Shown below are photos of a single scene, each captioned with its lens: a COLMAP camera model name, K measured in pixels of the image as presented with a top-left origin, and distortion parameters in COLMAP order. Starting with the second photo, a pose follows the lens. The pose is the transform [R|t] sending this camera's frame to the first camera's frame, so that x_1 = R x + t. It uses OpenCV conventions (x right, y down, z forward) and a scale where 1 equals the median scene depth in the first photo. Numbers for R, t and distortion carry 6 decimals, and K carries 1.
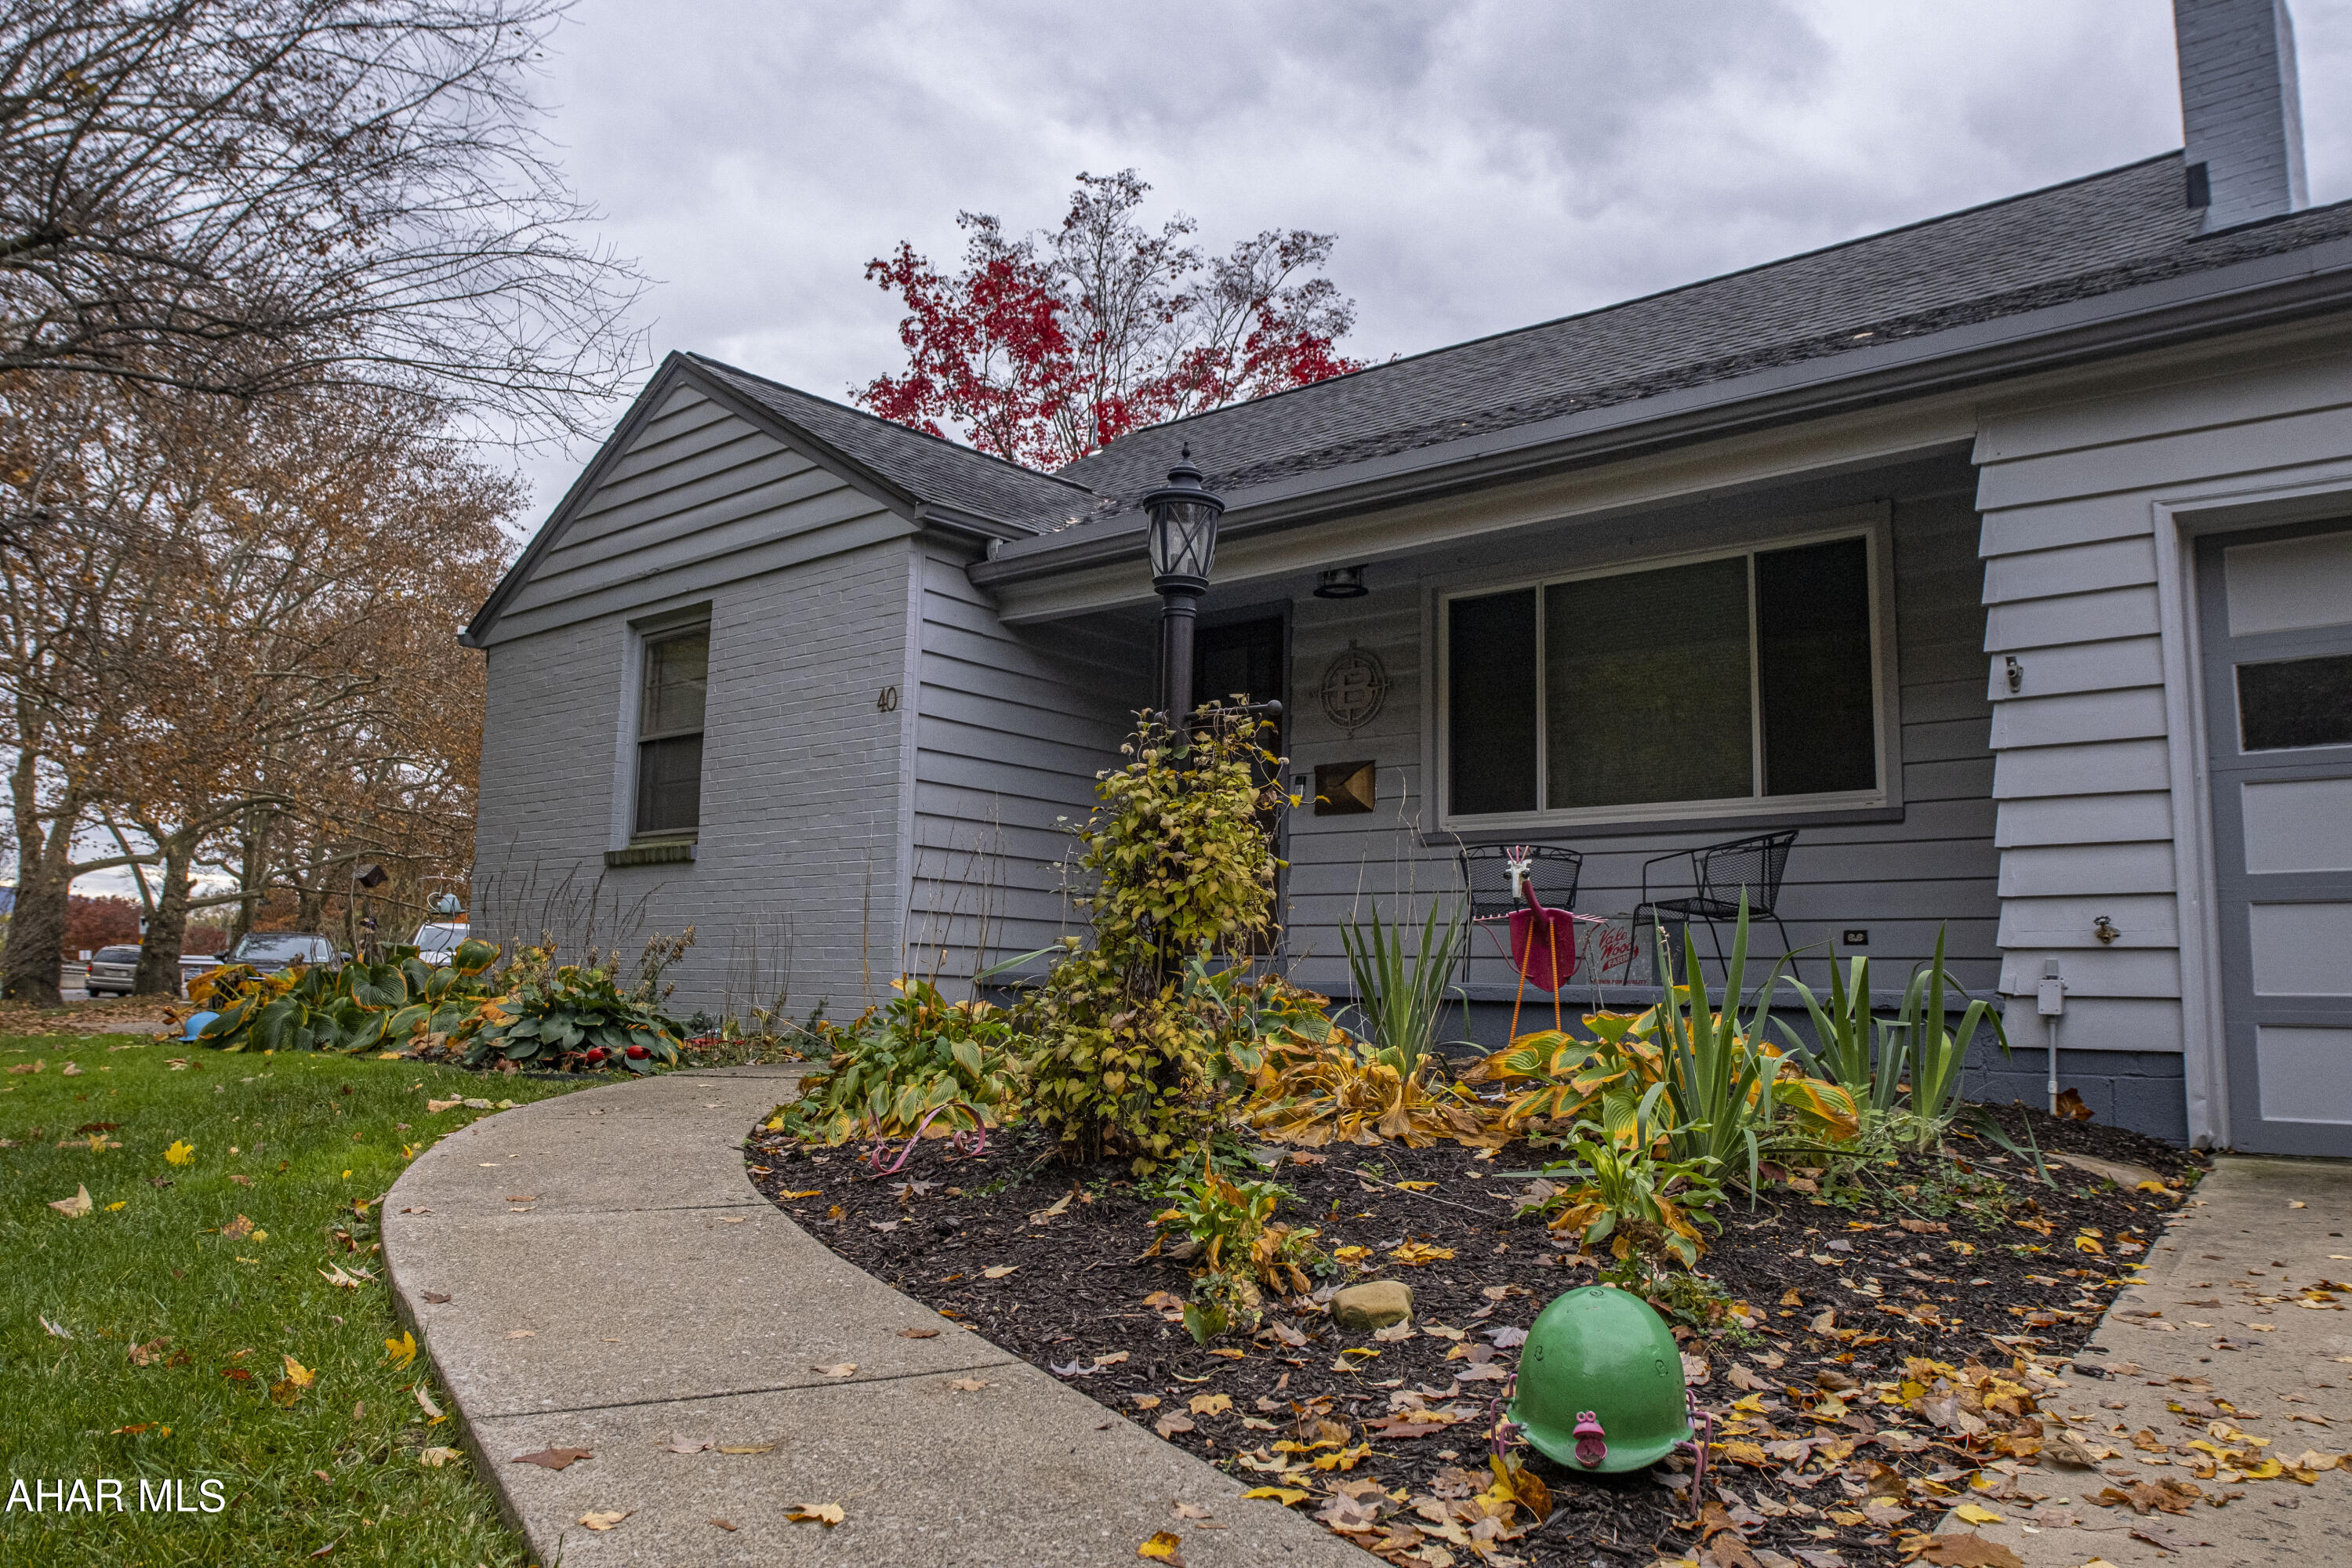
lens RADIAL K [[1660.4, 0, 1176.0], [0, 1660.4, 784.0], [0, 0, 1]] dist [-0.138009, 0.141673]
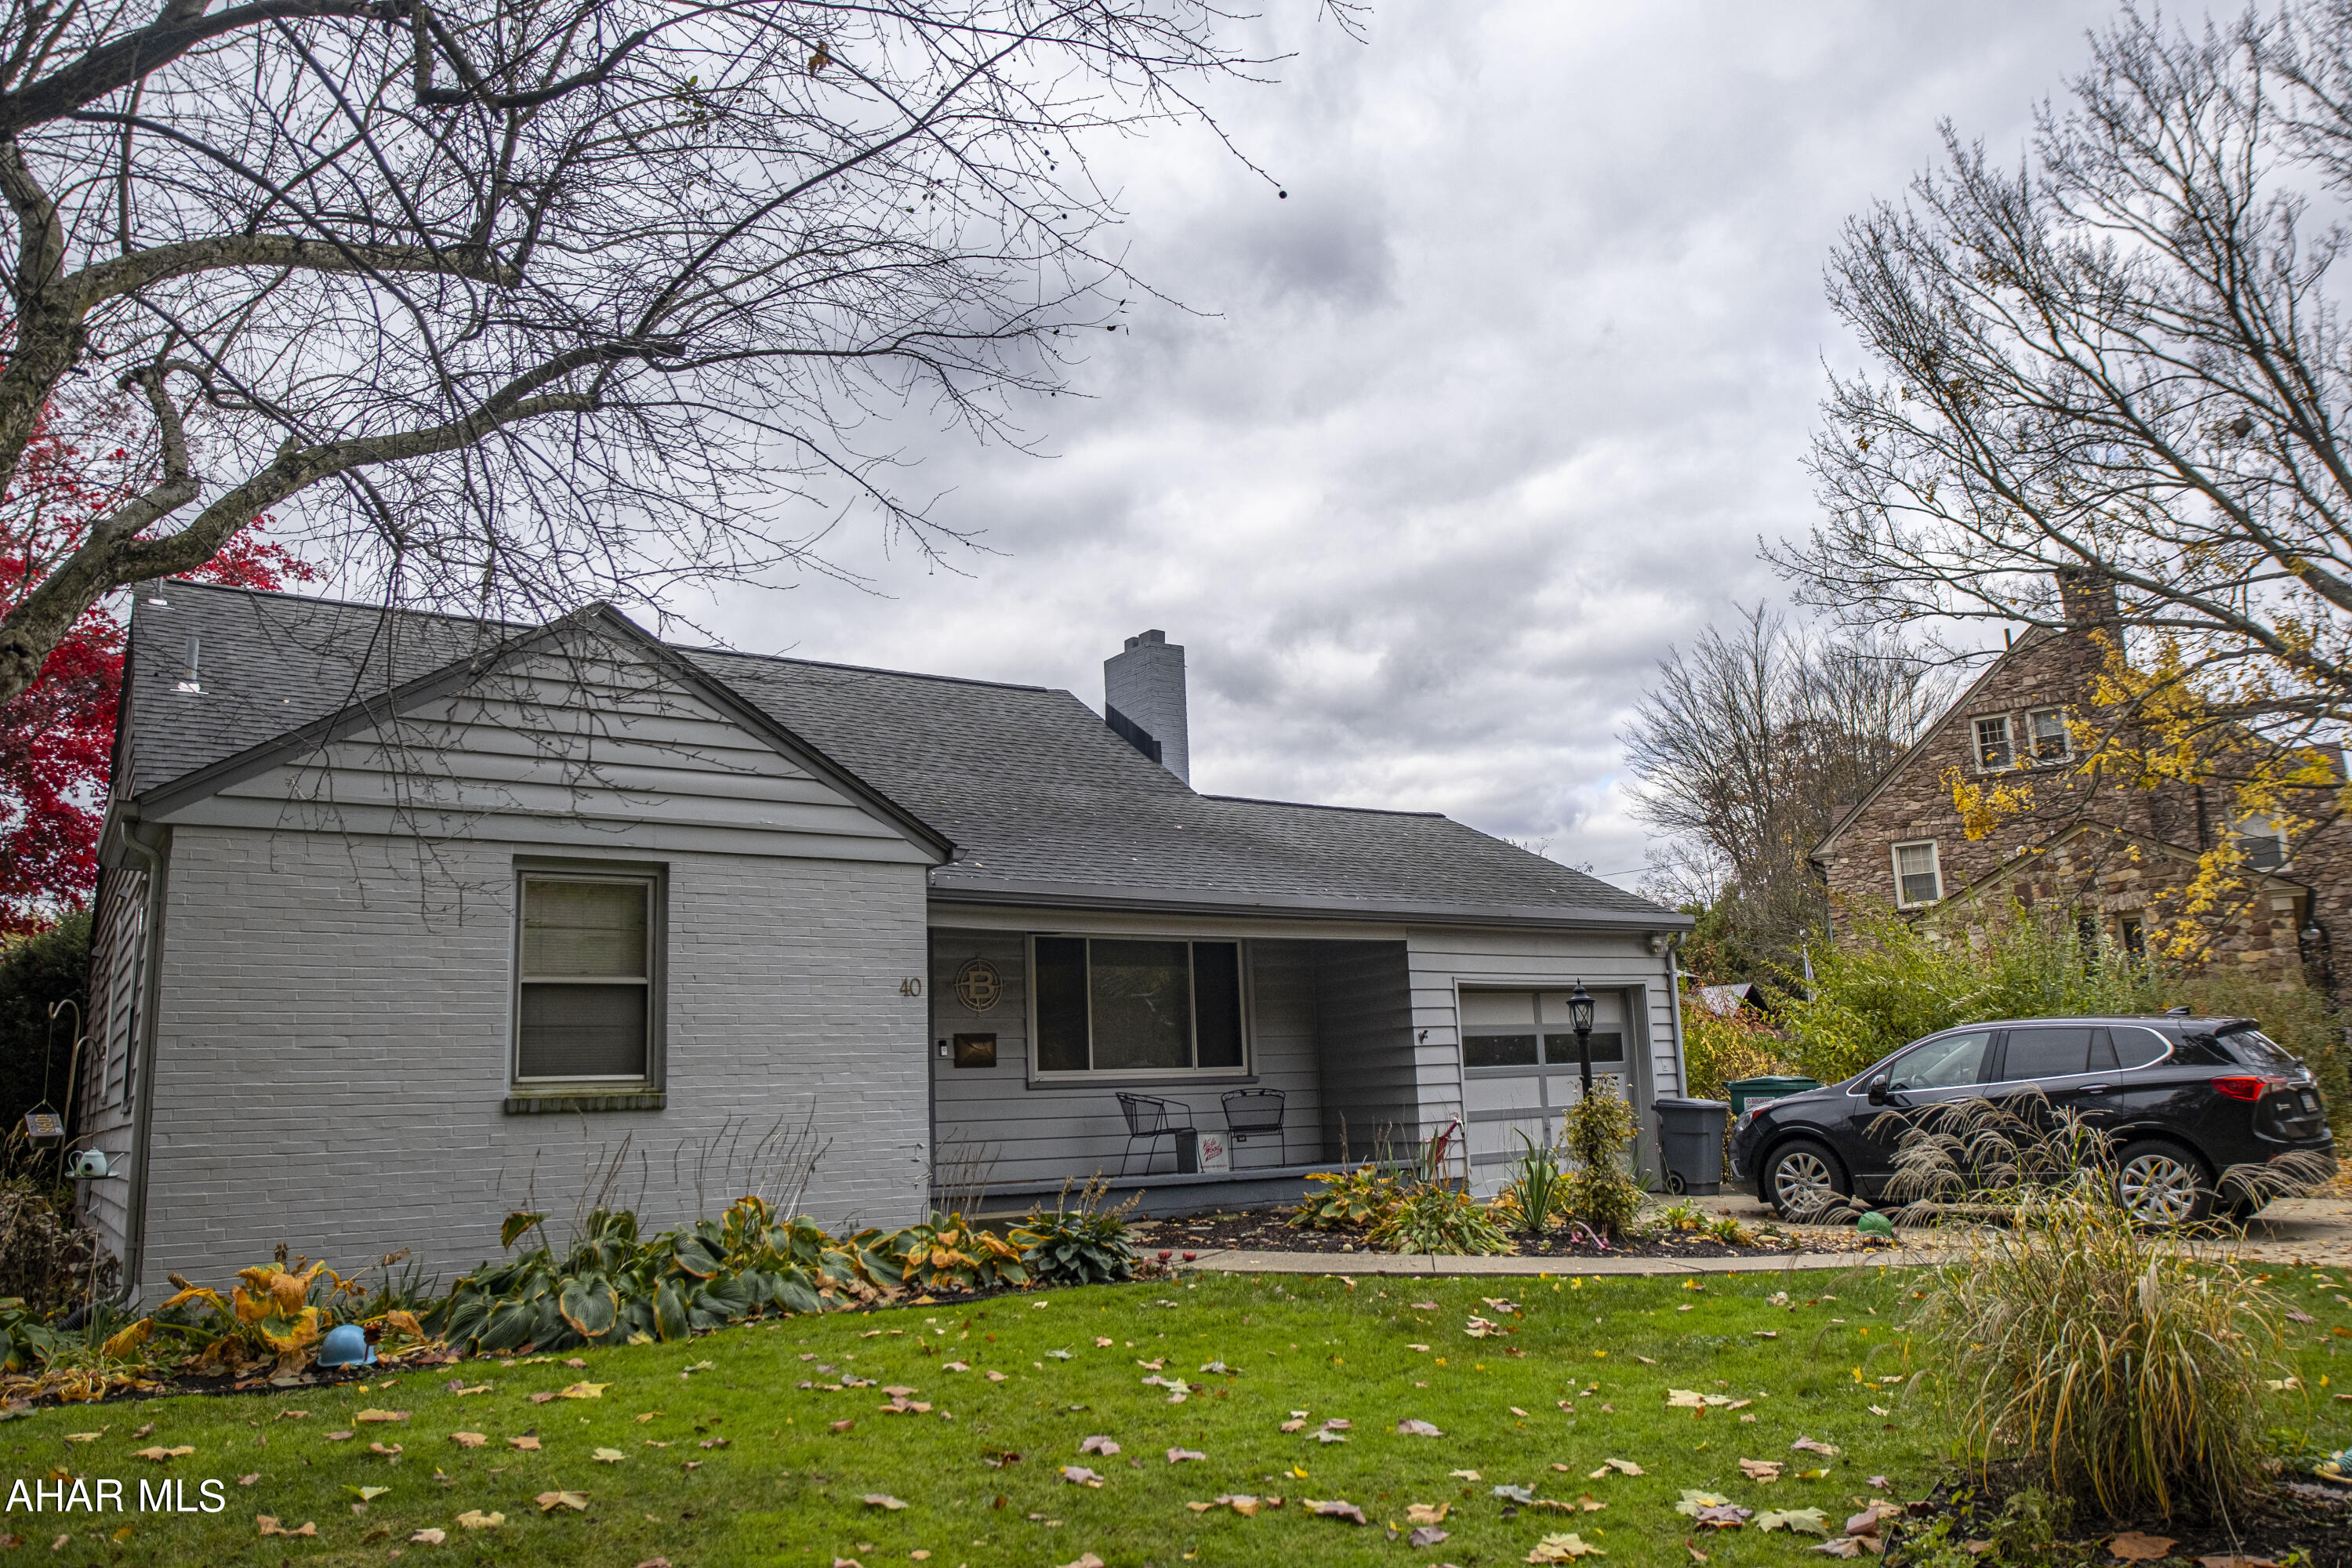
lens RADIAL K [[1664.2, 0, 1176.0], [0, 1664.2, 784.0], [0, 0, 1]] dist [-0.066529, 0.001496]
pose [[0.244506, 0.154595, 0.957244, -1.392459], [-0.074746, 0.987276, -0.140353, -0.040031], [-0.966762, -0.037233, 0.252951, 0.453953]]
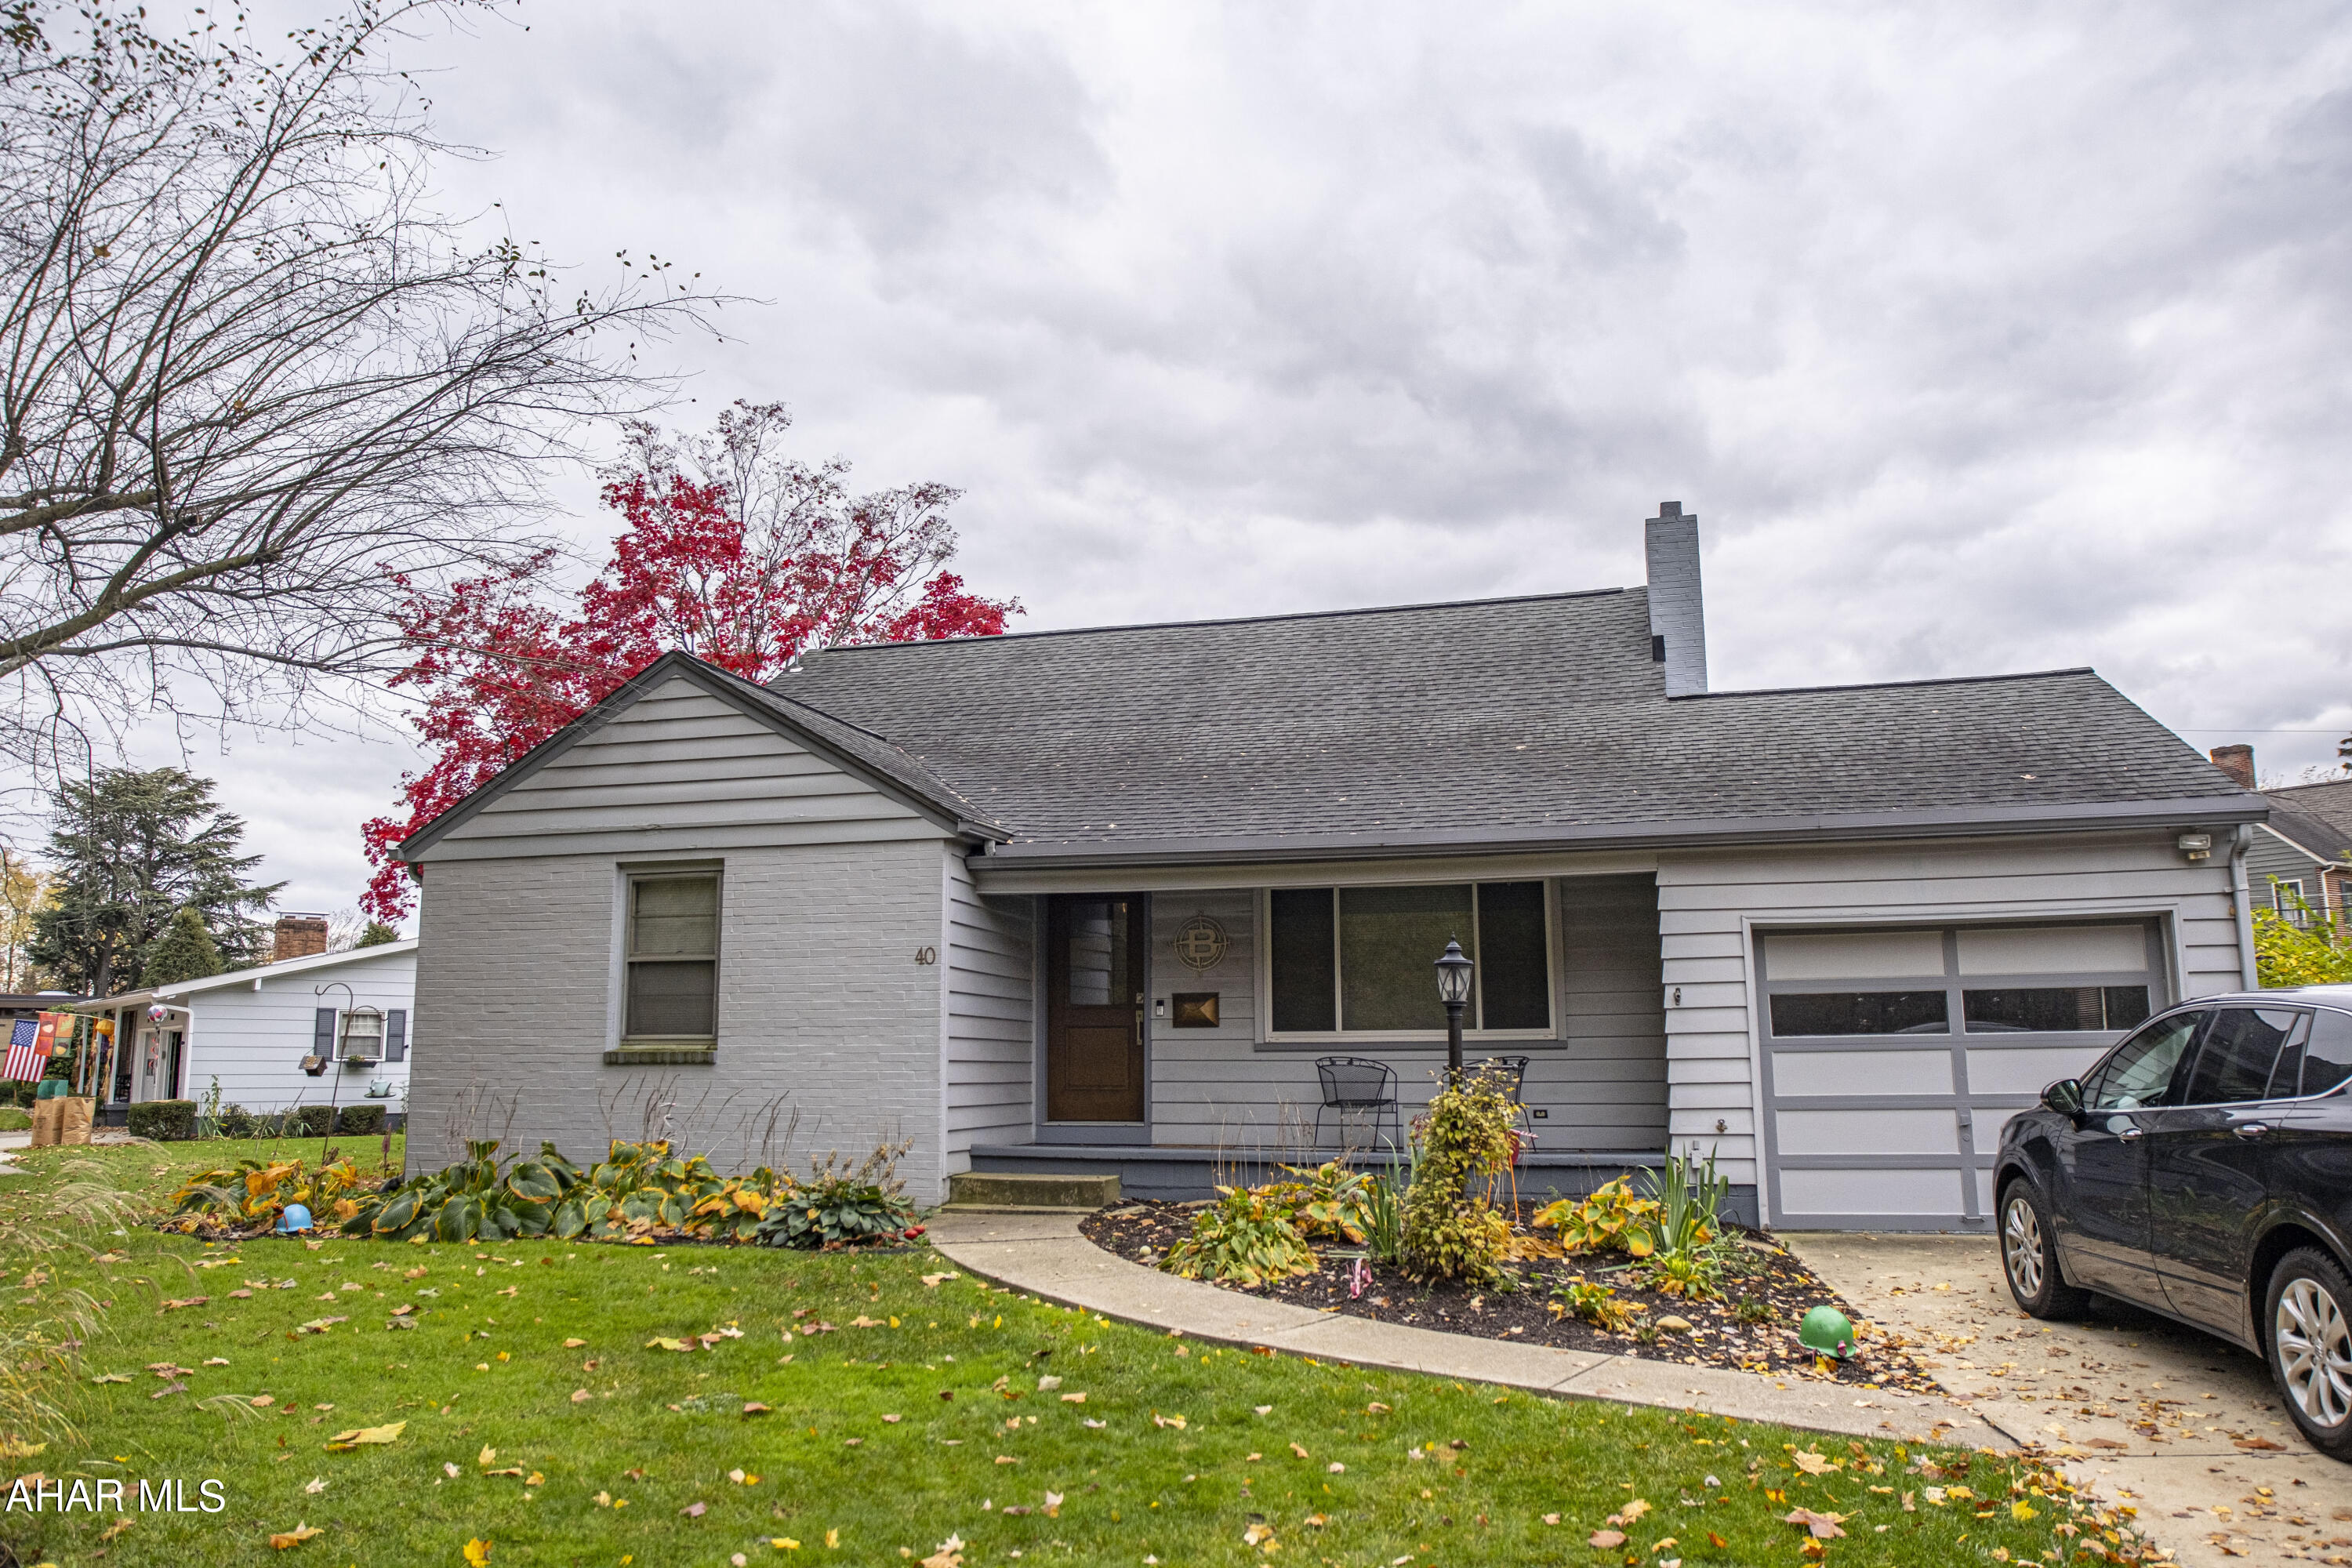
lens RADIAL K [[1664.2, 0, 1176.0], [0, 1664.2, 784.0], [0, 0, 1]] dist [-0.066529, 0.001496]
pose [[0.902178, 0.046584, 0.428842, -0.583614], [-0.030339, 0.998542, -0.044643, -0.137845], [-0.430297, 0.027266, 0.902276, -0.367107]]
